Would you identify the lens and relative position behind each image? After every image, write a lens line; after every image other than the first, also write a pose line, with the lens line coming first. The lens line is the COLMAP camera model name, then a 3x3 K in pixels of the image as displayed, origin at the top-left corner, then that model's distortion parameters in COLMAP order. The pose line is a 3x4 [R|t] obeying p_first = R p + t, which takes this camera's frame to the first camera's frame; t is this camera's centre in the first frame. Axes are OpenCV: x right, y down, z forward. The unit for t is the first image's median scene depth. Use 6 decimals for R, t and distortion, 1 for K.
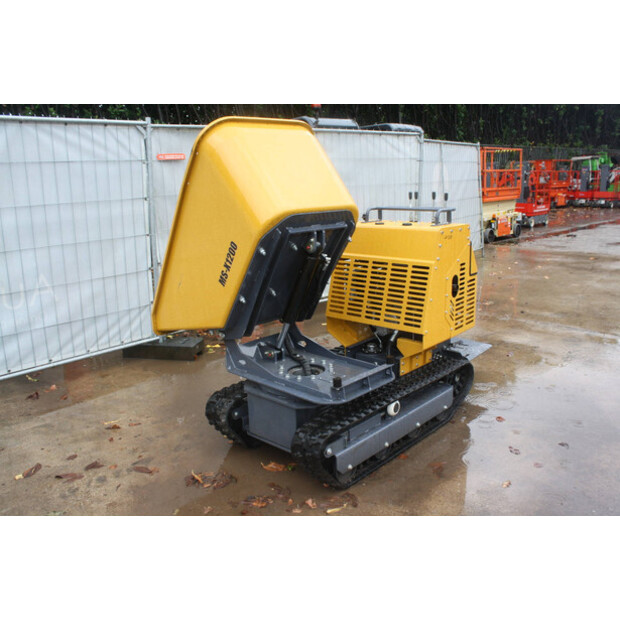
lens RADIAL K [[557.2, 0, 316.4], [0, 557.2, 313.3], [0, 0, 1]] dist [-0.155180, 0.145853]
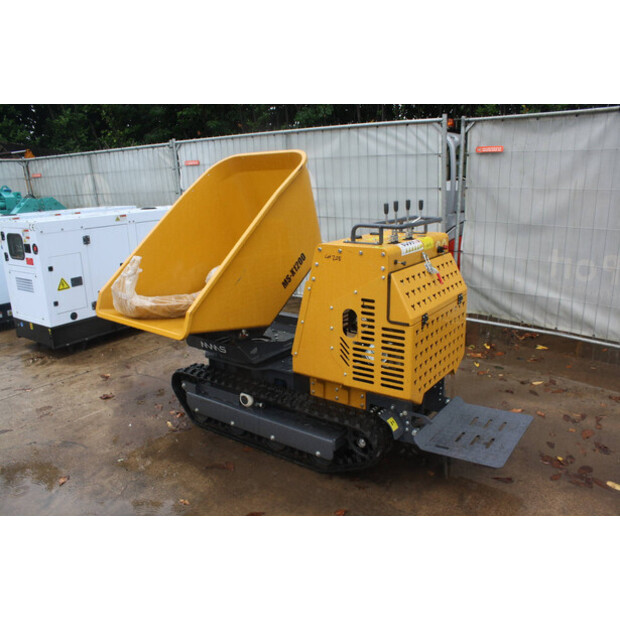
lens RADIAL K [[522.1, 0, 314.1], [0, 522.1, 314.2], [0, 0, 1]] dist [-0.169333, 0.151230]
pose [[0.138434, 0.284532, -0.948619, 0.806416], [-0.219035, 0.942918, 0.250857, -0.202073], [0.965847, 0.173054, 0.192855, 0.693621]]
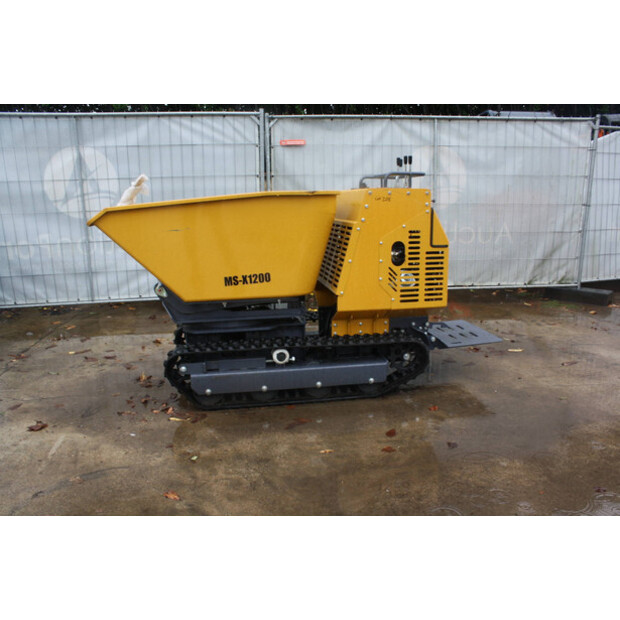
lens RADIAL K [[522.1, 0, 314.1], [0, 522.1, 314.2], [0, 0, 1]] dist [-0.169333, 0.151230]
pose [[0.807274, 0.147084, -0.571555, 0.560881], [-0.152191, 0.987574, 0.039185, 0.033620], [0.570217, 0.055352, 0.819627, 0.176080]]
